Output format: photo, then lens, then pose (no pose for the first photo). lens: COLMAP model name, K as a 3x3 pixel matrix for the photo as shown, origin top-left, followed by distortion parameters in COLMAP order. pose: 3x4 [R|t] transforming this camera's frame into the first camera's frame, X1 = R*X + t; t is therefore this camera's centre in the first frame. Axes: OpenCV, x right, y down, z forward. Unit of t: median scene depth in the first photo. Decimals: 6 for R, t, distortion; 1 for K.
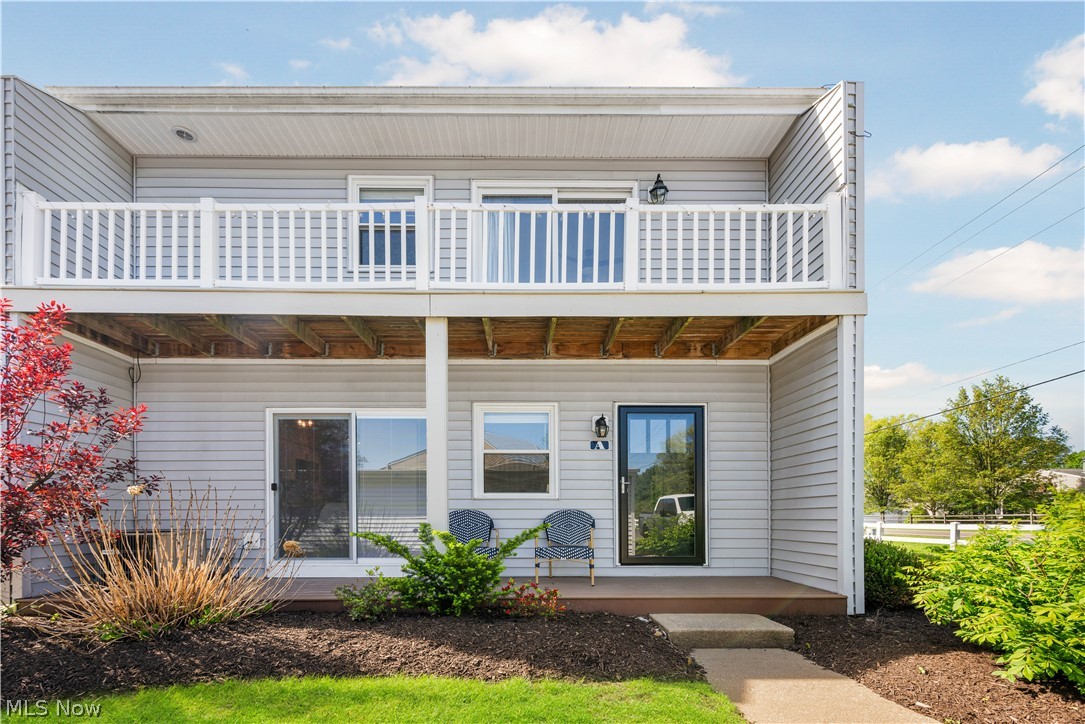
lens RADIAL K [[420.0, 0, 541.2], [0, 420.0, 399.7], [0, 0, 1]] dist [-0.013523, -0.000005]
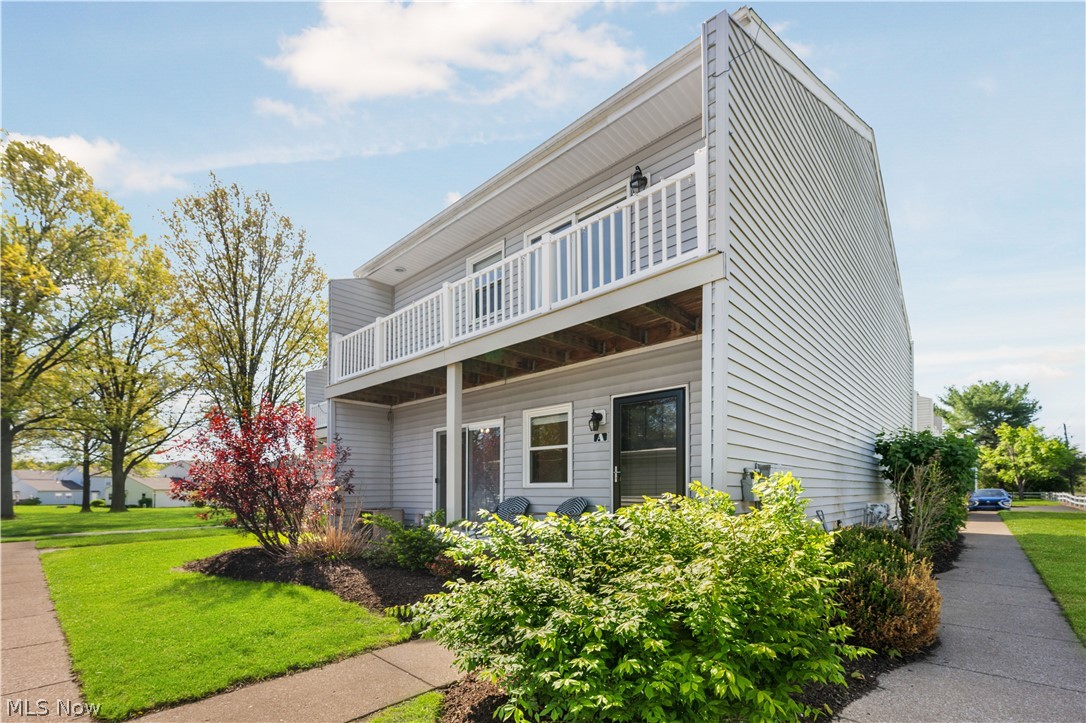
lens RADIAL K [[436.5, 0, 541.2], [0, 436.5, 335.5], [0, 0, 1]] dist [0.000311, 0.000259]
pose [[0.735267, -0.227049, -0.638617, 0.802815], [0.169854, 0.973881, -0.150685, -0.006283], [0.656149, 0.002322, 0.754627, 0.028542]]
